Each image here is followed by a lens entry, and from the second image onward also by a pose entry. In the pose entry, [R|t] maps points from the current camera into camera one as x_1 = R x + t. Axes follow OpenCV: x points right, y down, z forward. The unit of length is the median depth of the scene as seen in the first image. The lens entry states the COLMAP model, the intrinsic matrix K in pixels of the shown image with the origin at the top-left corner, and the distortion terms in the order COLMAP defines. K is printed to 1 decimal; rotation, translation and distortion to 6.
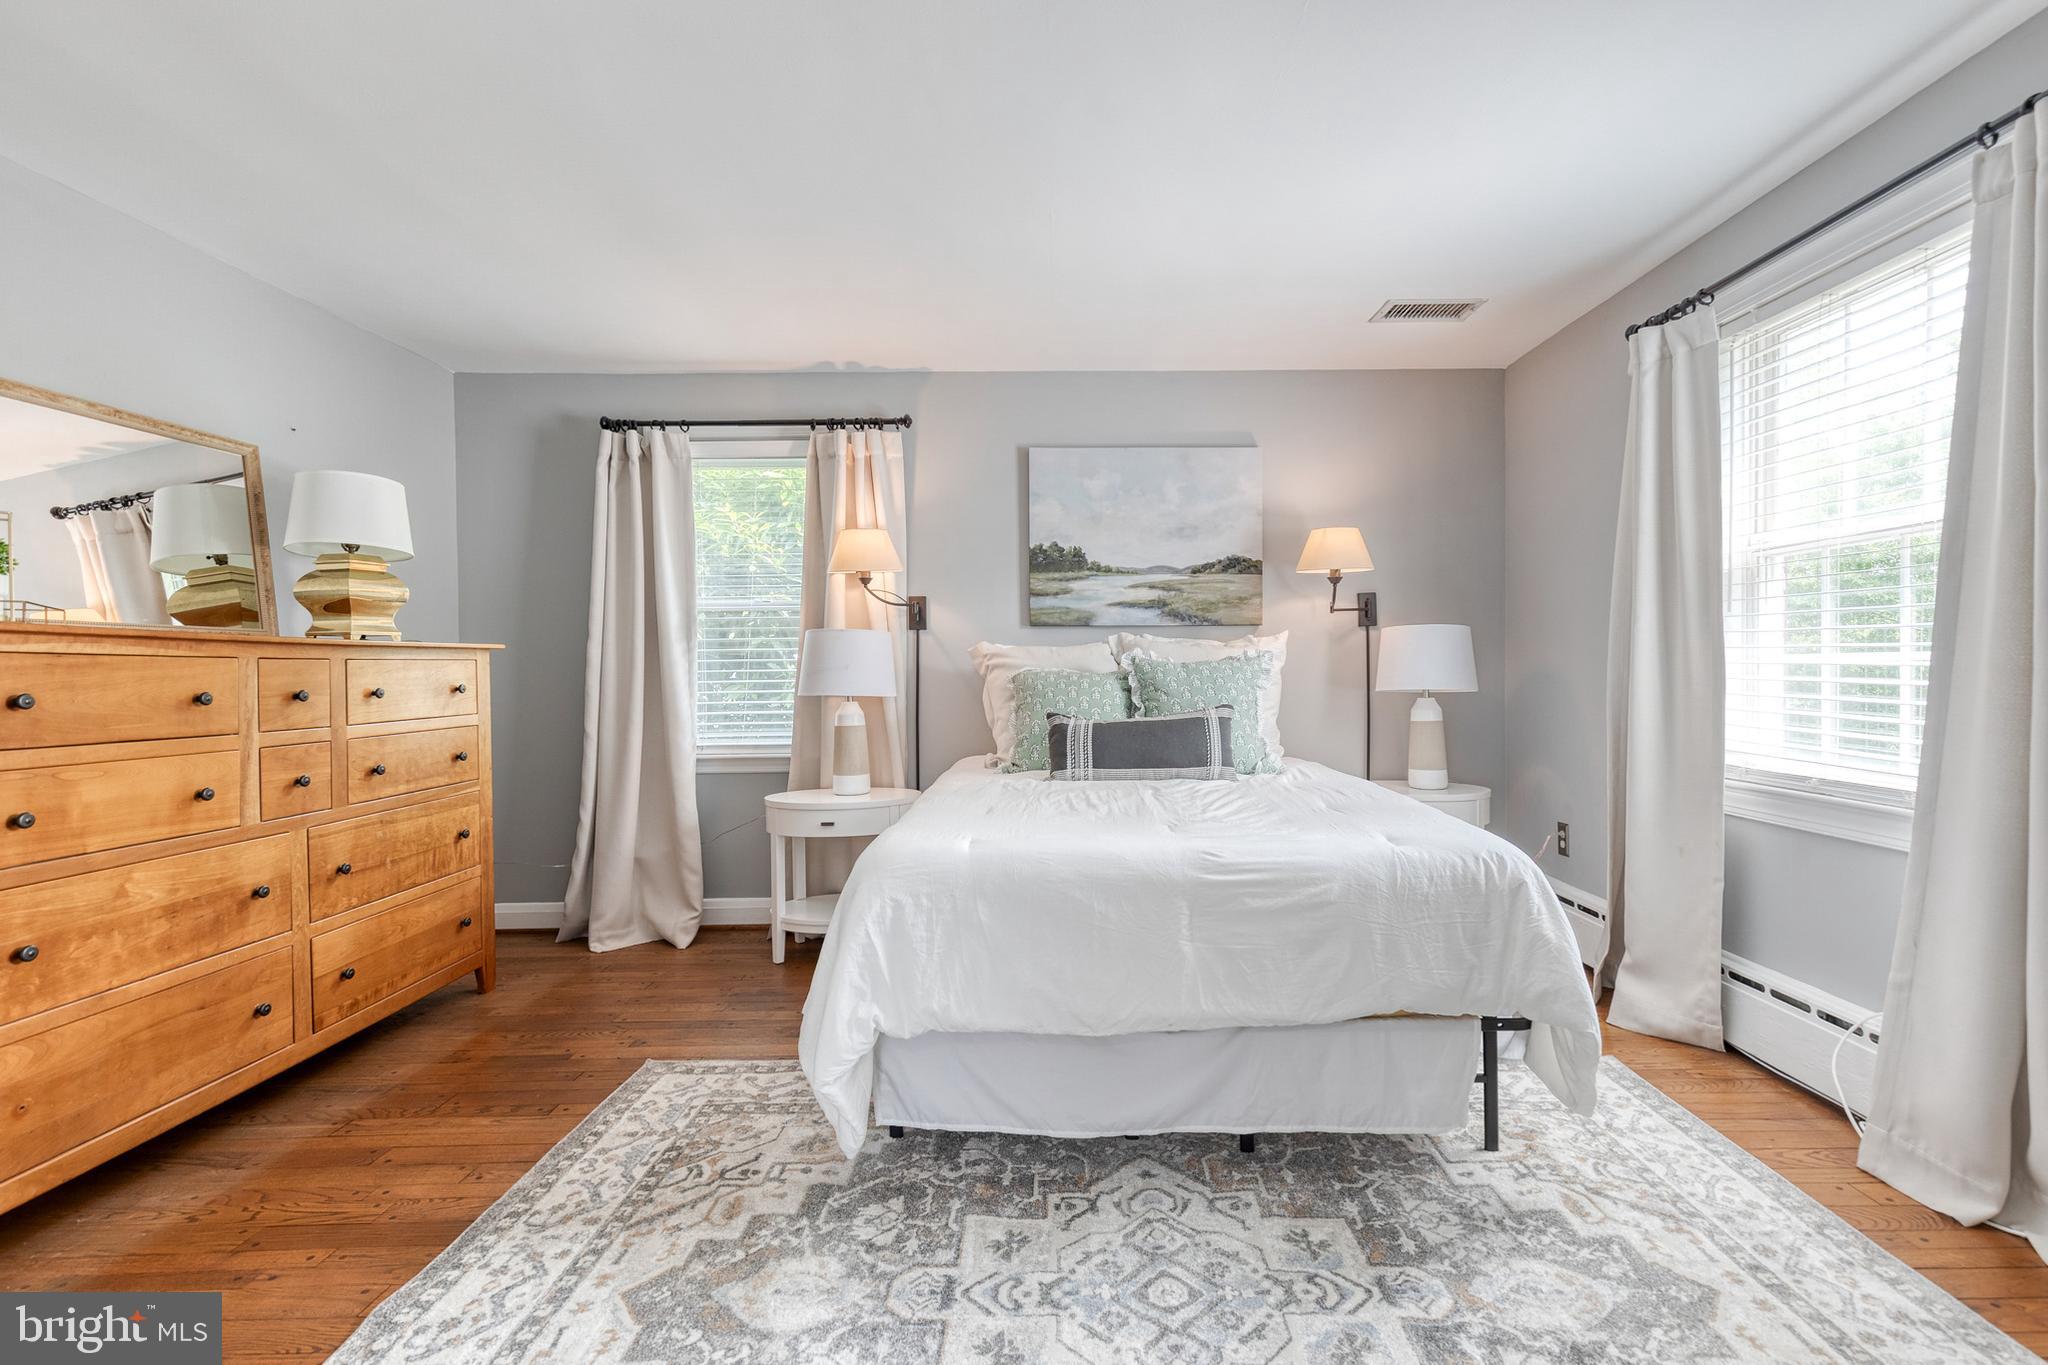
lens RADIAL K [[918.9, 0, 1039.0], [0, 918.9, 685.3], [0, 0, 1]] dist [0.012380, -0.004021]
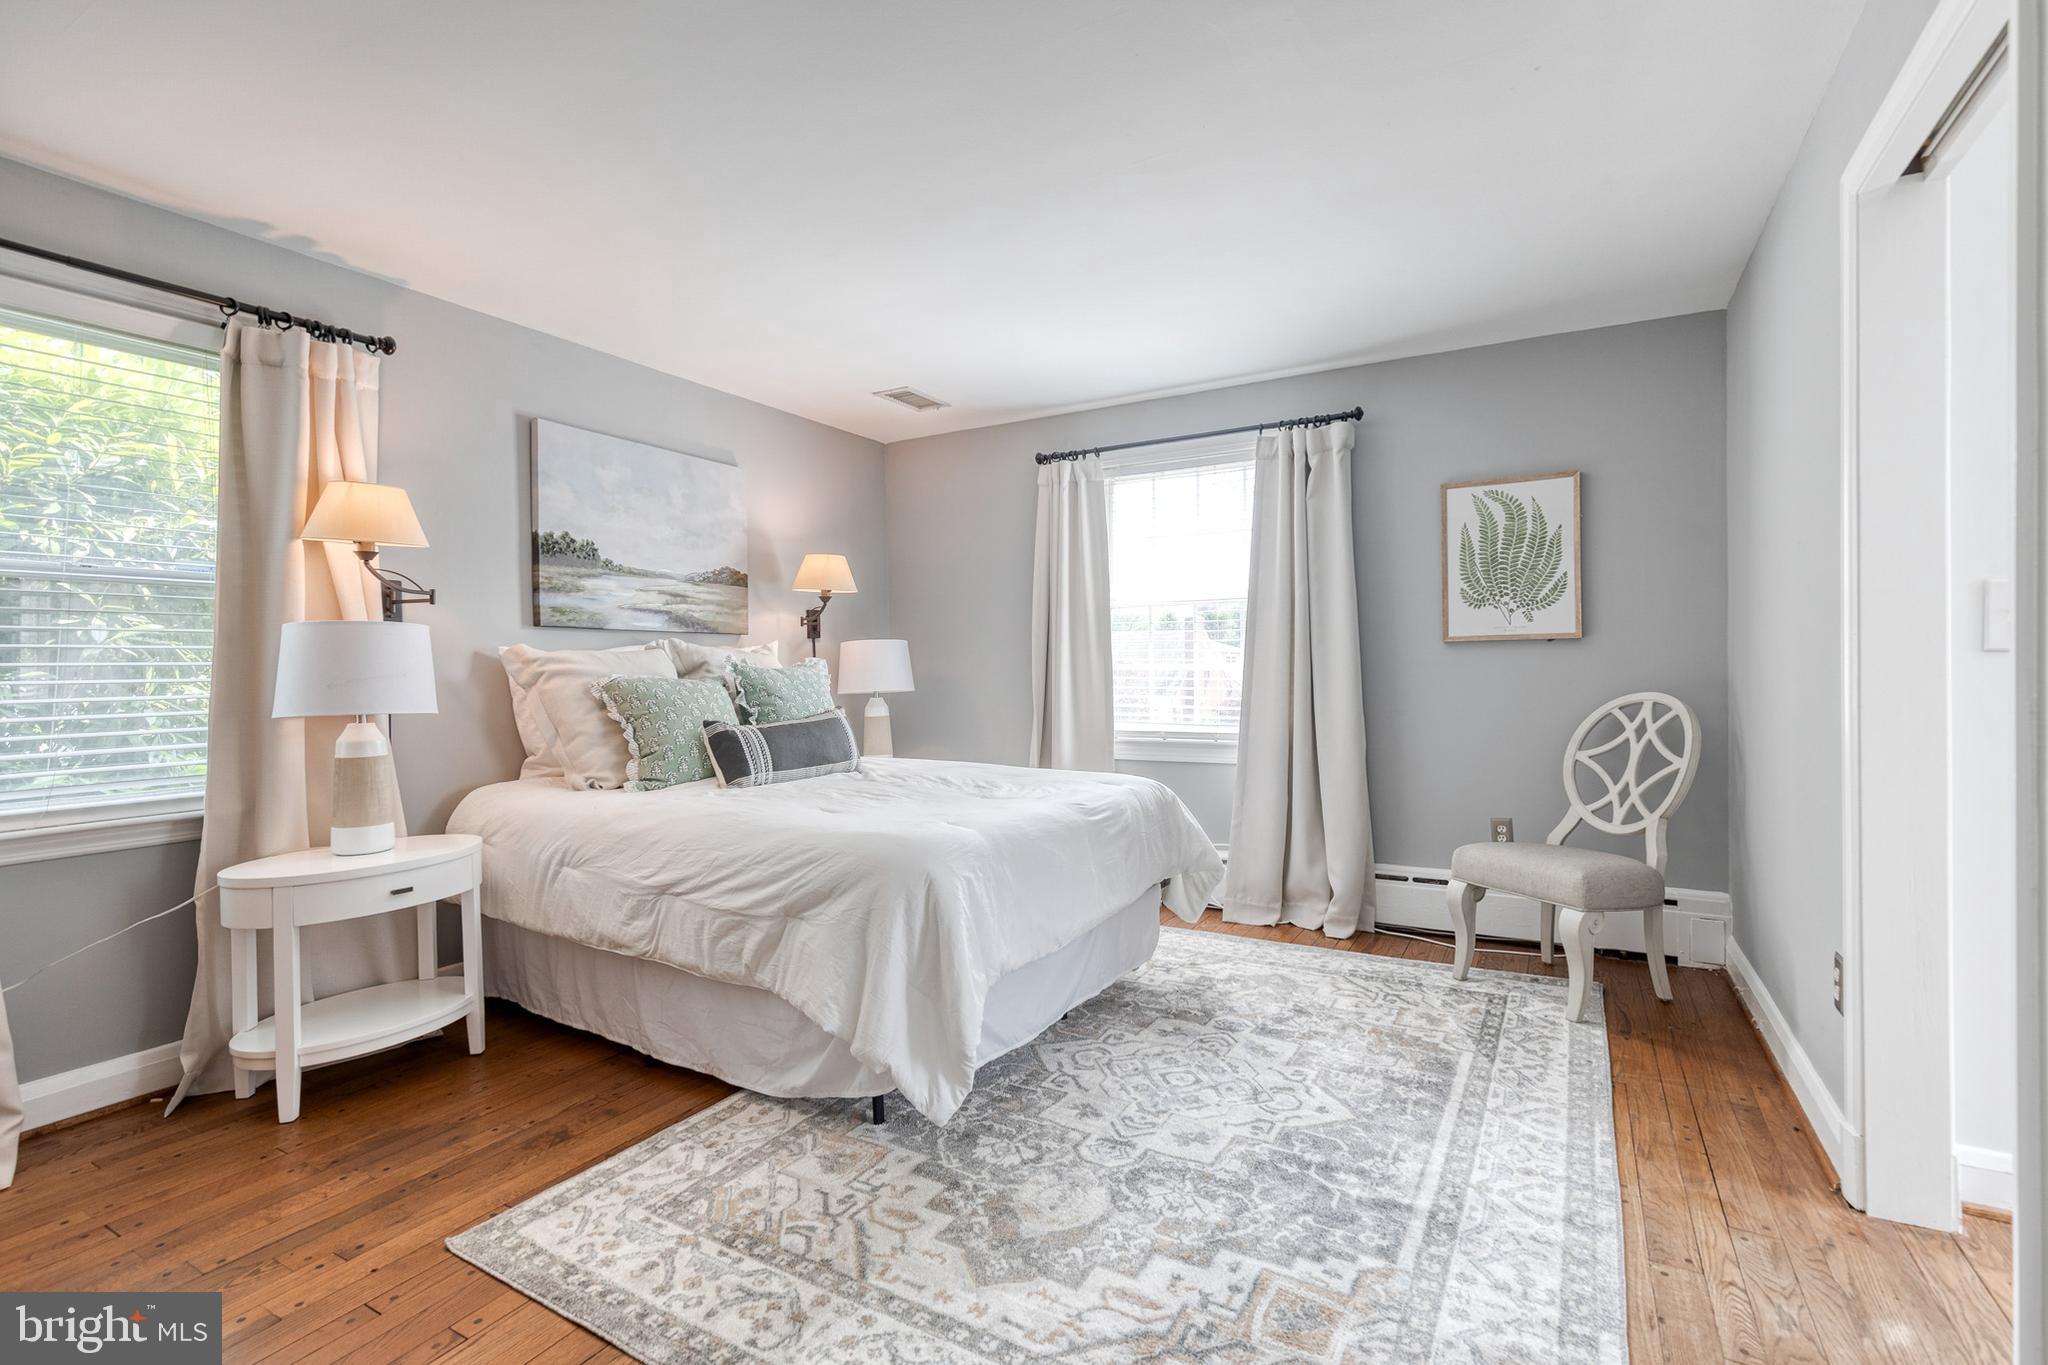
lens RADIAL K [[918.9, 0, 1042.6], [0, 918.9, 679.7], [0, 0, 1]] dist [0.012380, -0.004021]
pose [[0.502557, -0.007934, 0.864508, -0.849416], [0.021974, 0.999752, -0.003599, -0.002444], [-0.864265, 0.020805, 0.502607, 0.272574]]
